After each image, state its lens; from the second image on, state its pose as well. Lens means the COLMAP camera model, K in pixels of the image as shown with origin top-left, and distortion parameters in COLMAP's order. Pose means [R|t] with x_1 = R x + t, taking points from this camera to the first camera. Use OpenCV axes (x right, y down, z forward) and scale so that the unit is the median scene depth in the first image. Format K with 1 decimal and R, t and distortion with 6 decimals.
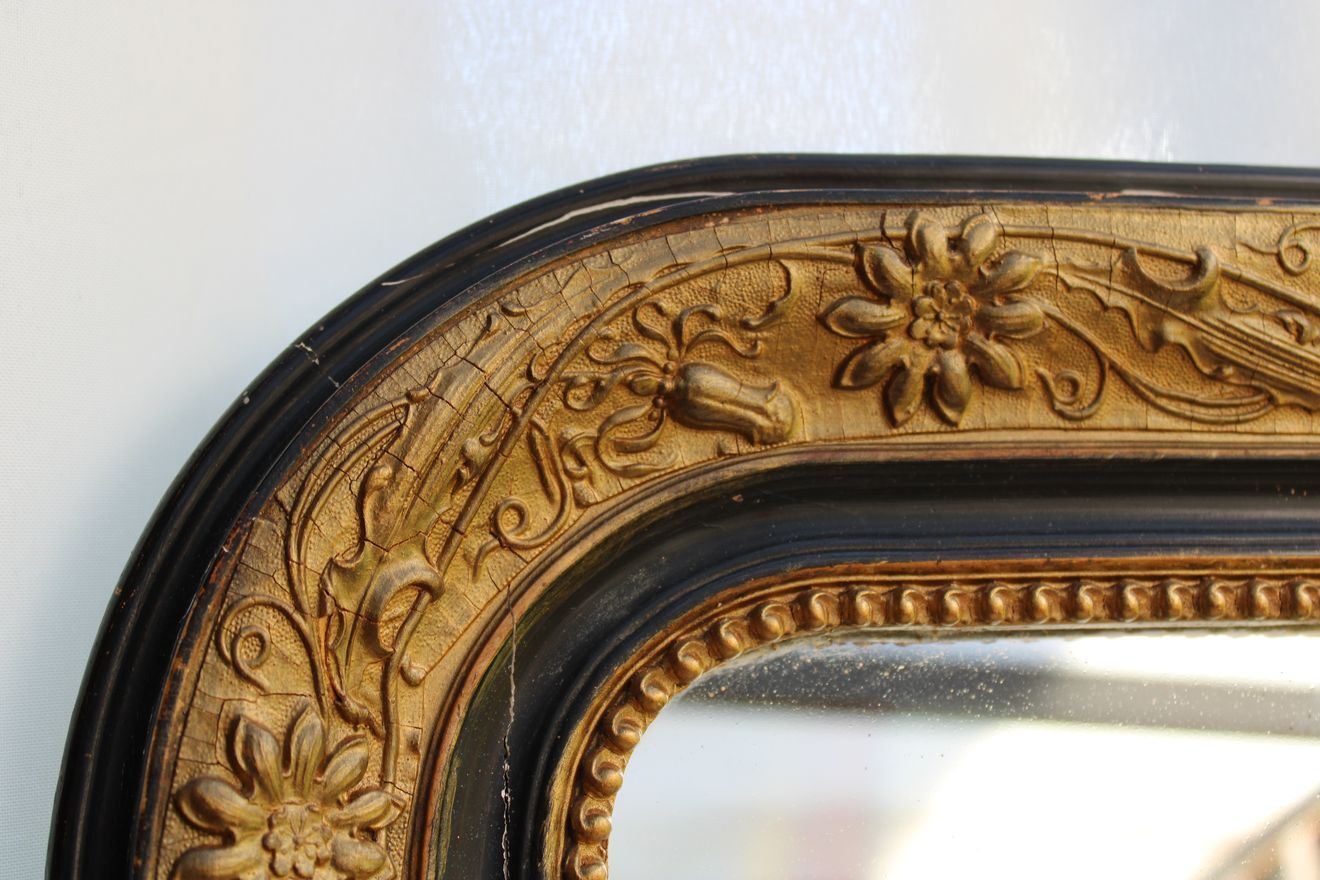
lens RADIAL K [[1970.1, 0, 665.2], [0, 1970.1, 434.7], [0, 0, 1]] dist [-0.040104, 0.000000]
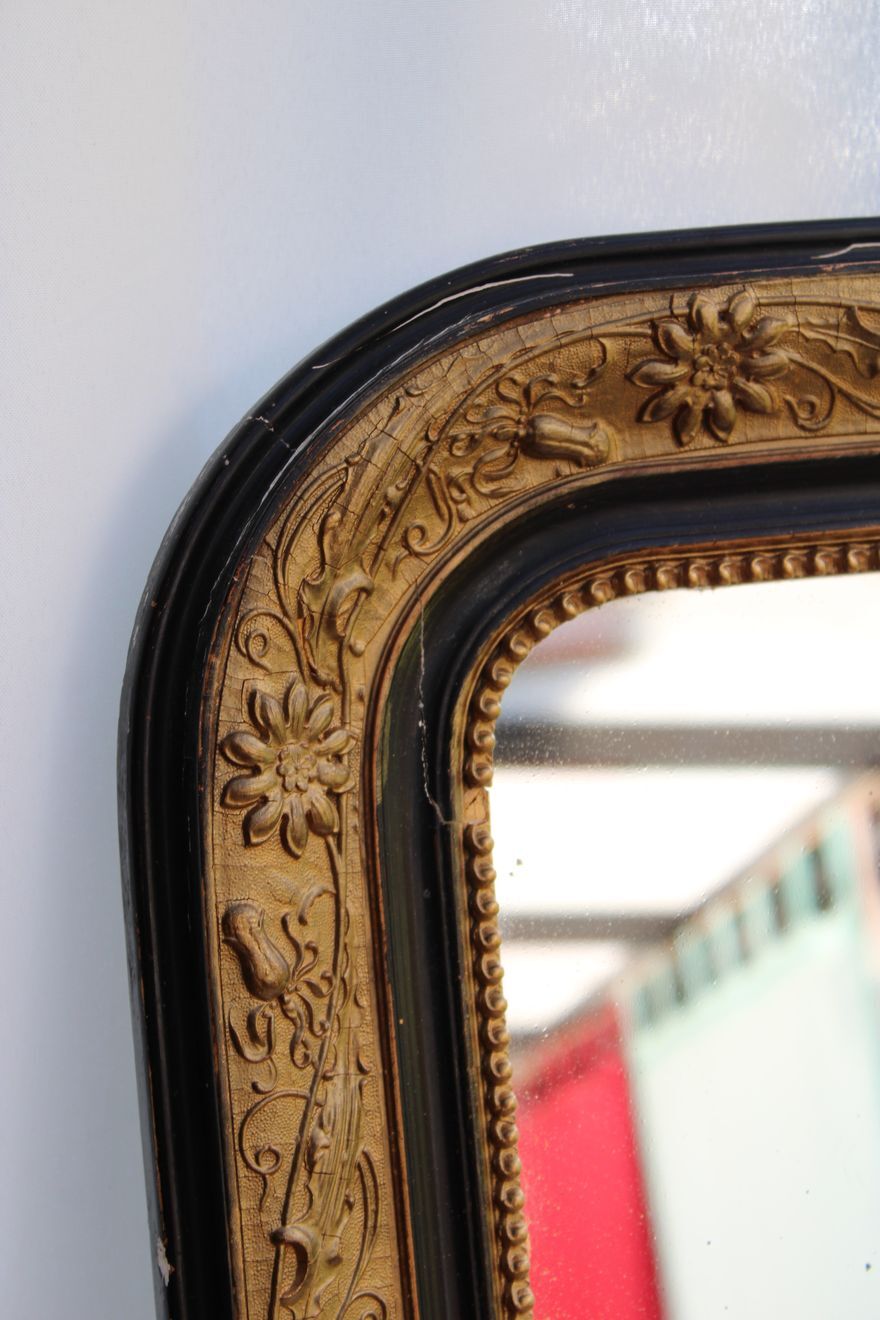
lens RADIAL K [[3148.1, 0, 437.2], [0, 3148.1, 658.5], [0, 0, 1]] dist [0.059422, 0.000000]
pose [[0.997973, -0.045943, 0.044026, -0.163835], [0.033886, 0.969329, 0.243418, -0.415884], [-0.053859, -0.241433, 0.968922, -1.204411]]
